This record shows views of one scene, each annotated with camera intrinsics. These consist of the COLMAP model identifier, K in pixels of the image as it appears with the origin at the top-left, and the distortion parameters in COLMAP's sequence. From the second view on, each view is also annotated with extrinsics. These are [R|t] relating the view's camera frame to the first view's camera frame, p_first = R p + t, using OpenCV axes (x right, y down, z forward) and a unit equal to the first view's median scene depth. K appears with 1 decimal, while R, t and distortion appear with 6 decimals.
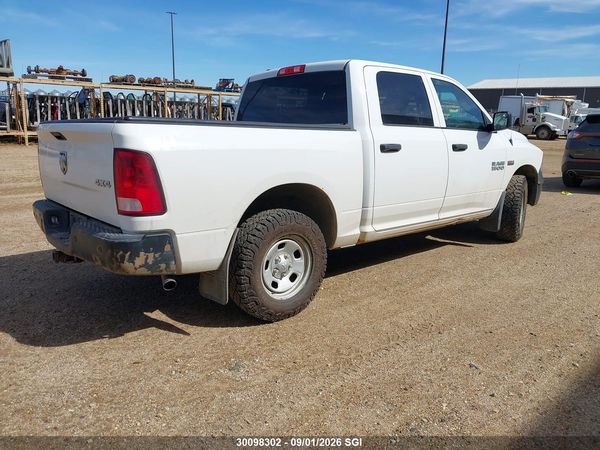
lens RADIAL K [[476.8, 0, 300.0], [0, 476.8, 225.0], [0, 0, 1]] dist [0.014525, -0.006201]
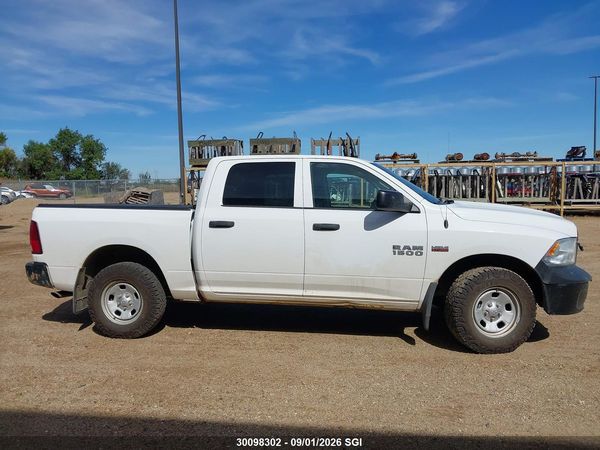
lens RADIAL K [[473.4, 0, 282.7], [0, 473.4, 214.3], [0, 0, 1]] dist [0.053777, -0.096174]
pose [[0.631481, 0.015857, -0.775229, 1.013964], [-0.148235, 0.983820, -0.100625, -0.072933], [0.761090, 0.178459, 0.623614, 0.296697]]
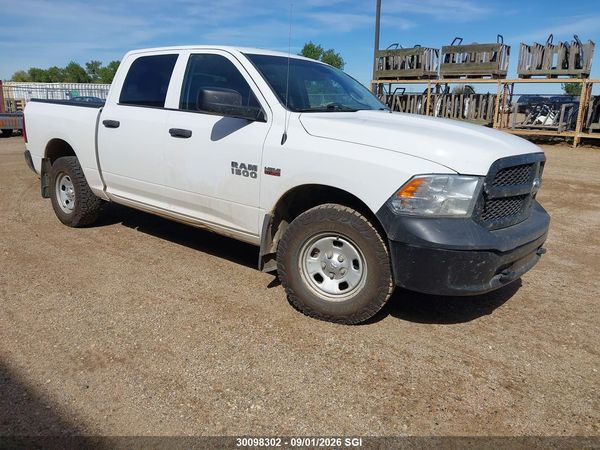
lens RADIAL K [[468.3, 0, 296.2], [0, 468.3, 224.2], [0, 0, 1]] dist [0.059425, -0.092285]
pose [[0.158889, 0.226391, -0.960990, 1.167528], [-0.240881, 0.952829, 0.184642, -0.205707], [0.957460, 0.202146, 0.205928, 1.024820]]
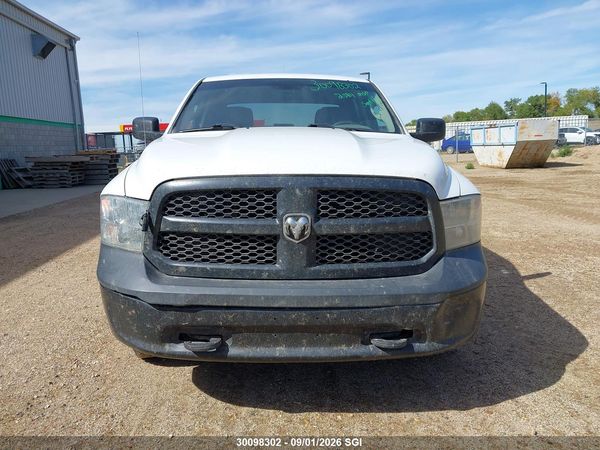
lens RADIAL K [[476.8, 0, 300.0], [0, 476.8, 225.0], [0, 0, 1]] dist [0.014525, -0.006201]
pose [[-0.633376, 0.127294, -0.763303, 0.898620], [-0.158371, 0.944178, 0.288872, -0.339245], [0.757465, 0.303849, -0.577860, 1.715503]]
